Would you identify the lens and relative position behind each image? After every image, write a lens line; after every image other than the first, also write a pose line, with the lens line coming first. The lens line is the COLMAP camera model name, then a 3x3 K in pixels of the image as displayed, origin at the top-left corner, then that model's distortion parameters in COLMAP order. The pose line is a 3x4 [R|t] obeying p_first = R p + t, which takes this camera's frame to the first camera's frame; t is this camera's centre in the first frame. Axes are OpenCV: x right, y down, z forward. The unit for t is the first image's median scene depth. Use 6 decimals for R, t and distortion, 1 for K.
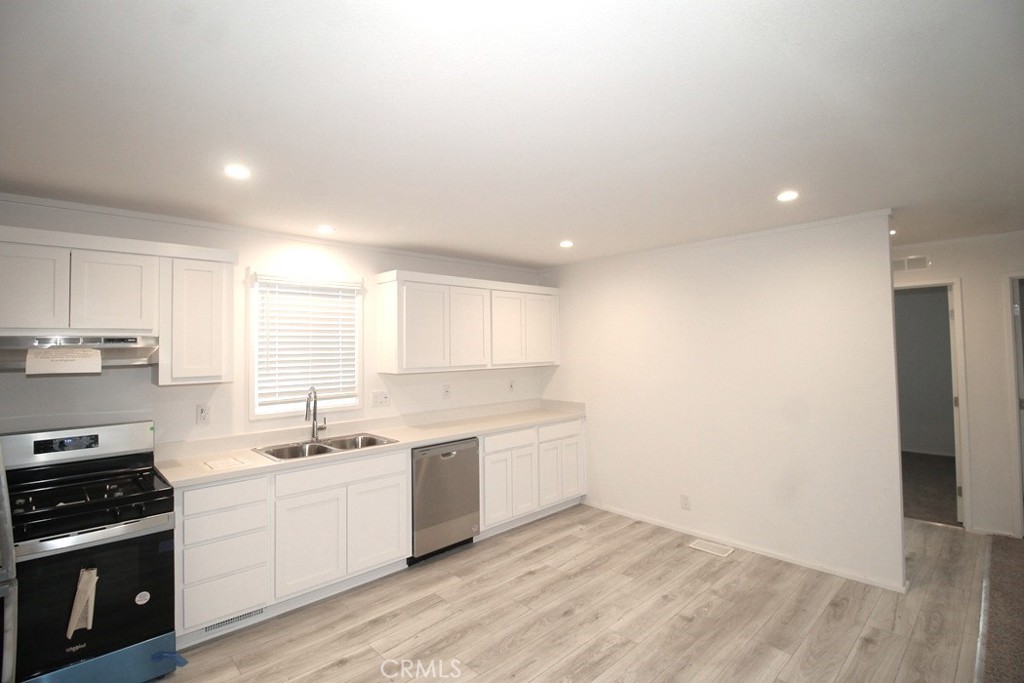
lens RADIAL K [[480.8, 0, 512.9], [0, 480.8, 331.9], [0, 0, 1]] dist [0.003700, -0.013857]
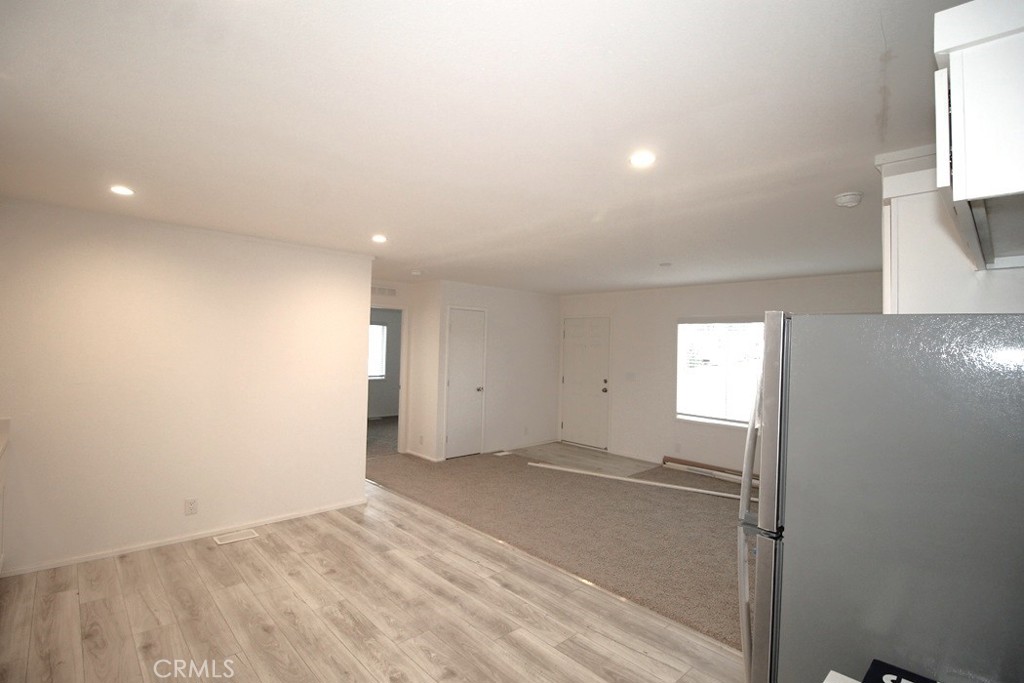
lens RADIAL K [[480.8, 0, 512.9], [0, 480.8, 331.9], [0, 0, 1]] dist [0.003700, -0.013857]
pose [[0.006441, 0.048118, 0.998821, -0.688546], [-0.060163, 0.997051, -0.047645, 0.029798], [-0.998168, -0.059785, 0.009317, 0.468596]]
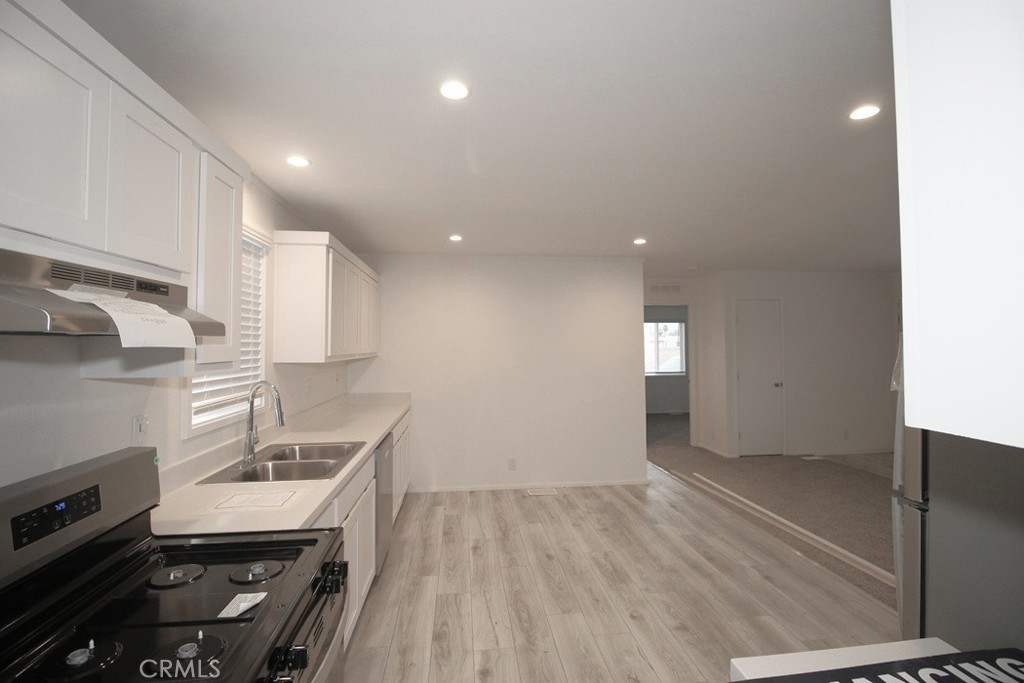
lens RADIAL K [[480.8, 0, 512.9], [0, 480.8, 331.9], [0, 0, 1]] dist [0.003700, -0.013857]
pose [[0.608277, 0.034129, 0.792991, -0.756365], [-0.029861, 0.999352, -0.020104, 0.047009], [-0.793163, -0.011451, 0.608902, 0.296944]]
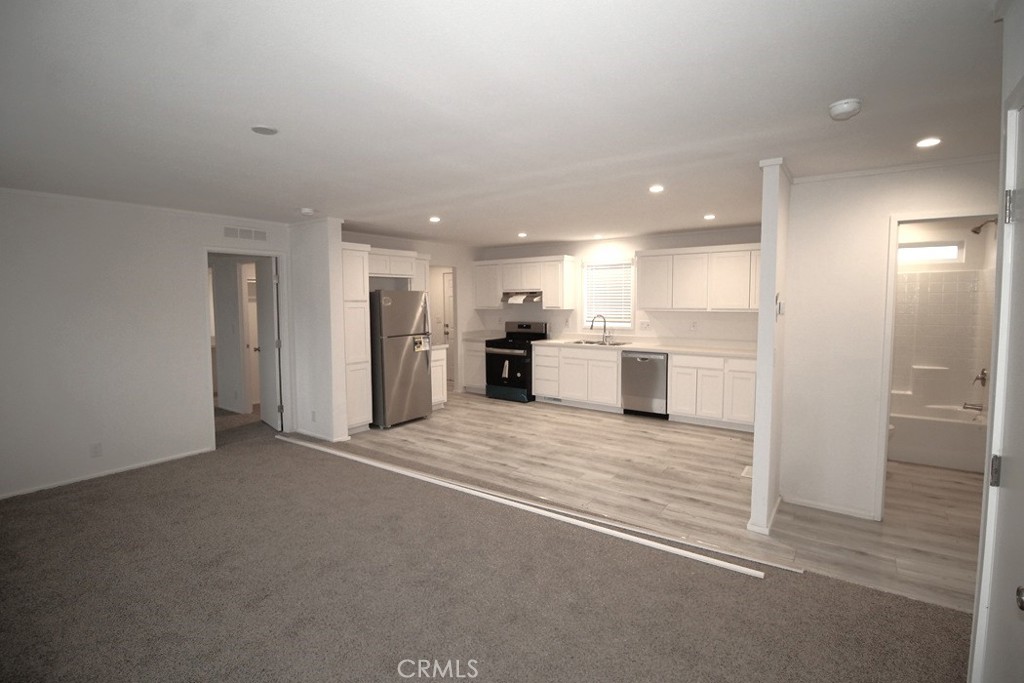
lens RADIAL K [[476.5, 0, 512.4], [0, 476.5, 335.7], [0, 0, 1]] dist [0.000105, -0.013672]
pose [[0.184970, 0.091781, -0.978449, 1.528338], [0.035600, 0.994350, 0.100002, -0.013546], [0.982099, -0.053330, 0.180657, 0.263515]]
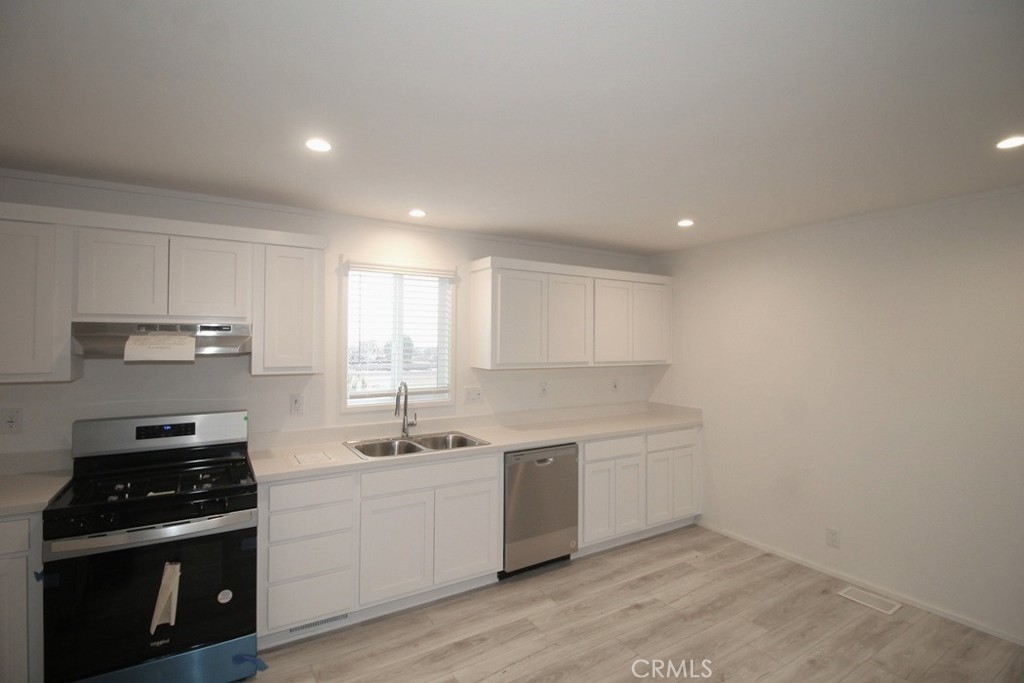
lens RADIAL K [[480.8, 0, 512.9], [0, 480.8, 331.9], [0, 0, 1]] dist [0.003700, -0.013857]
pose [[0.978878, 0.015910, -0.203826, -0.013256], [-0.013590, 0.999826, 0.012775, 0.003201], [0.203994, -0.009736, 0.978924, 0.118414]]
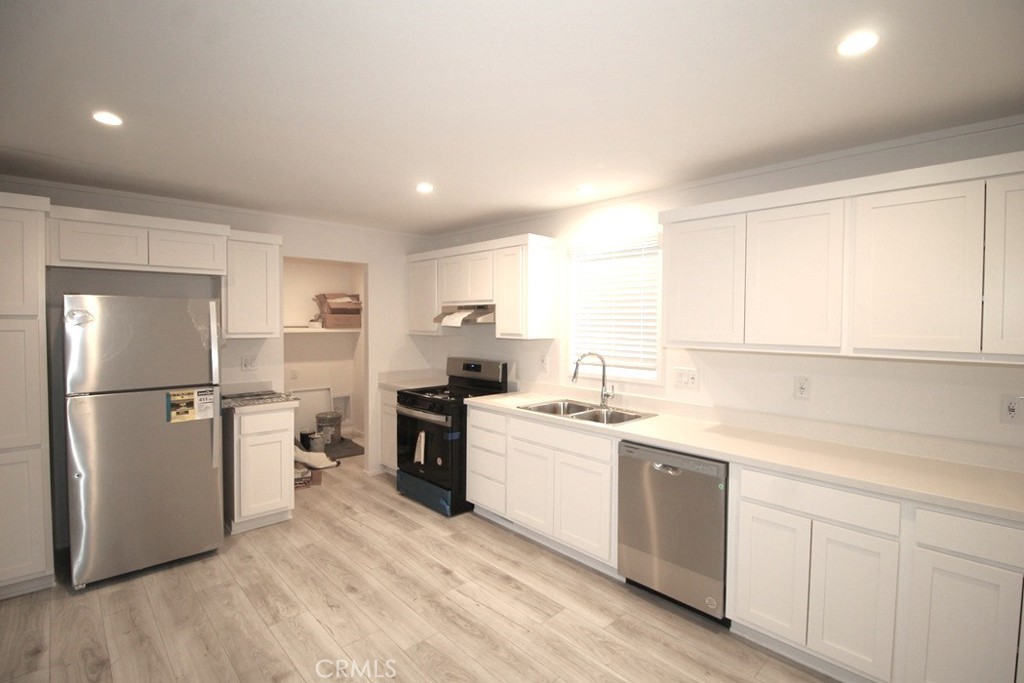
lens RADIAL K [[480.8, 0, 512.9], [0, 480.8, 331.9], [0, 0, 1]] dist [0.003700, -0.013857]
pose [[0.002604, 0.042059, -0.999112, 0.590813], [0.026935, 0.998750, 0.042114, 0.026535], [0.999634, -0.027021, 0.001468, 0.840892]]
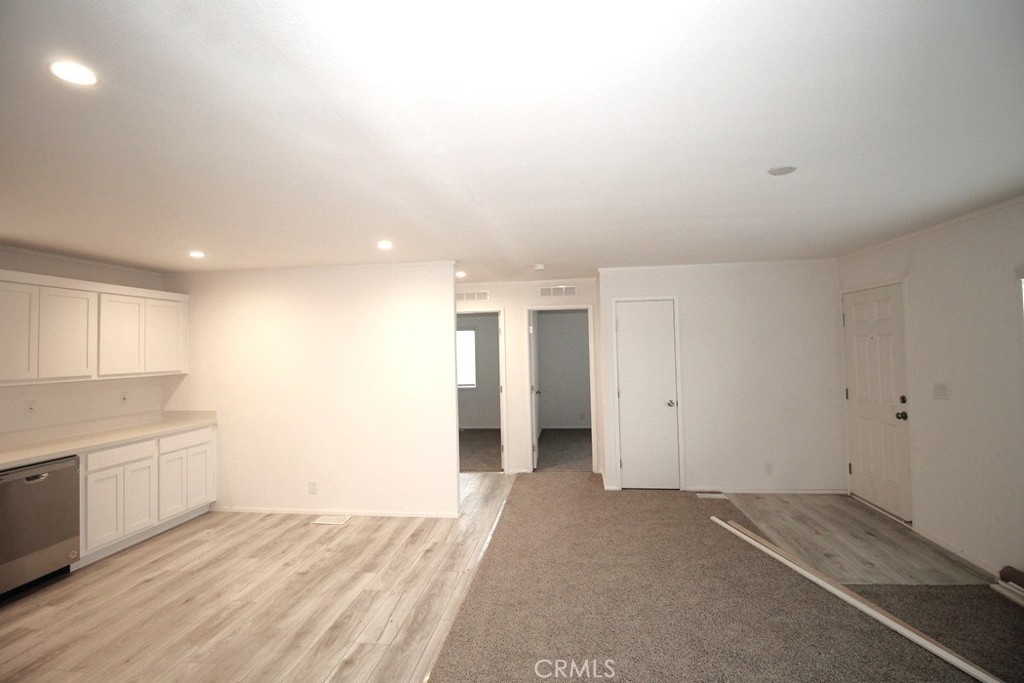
lens RADIAL K [[480.8, 0, 512.9], [0, 480.8, 331.9], [0, 0, 1]] dist [0.003700, -0.013857]
pose [[0.776564, 0.021678, 0.629665, -0.008555], [-0.012774, 0.999744, -0.018665, -0.009085], [-0.629909, 0.006451, 0.776642, -0.254223]]
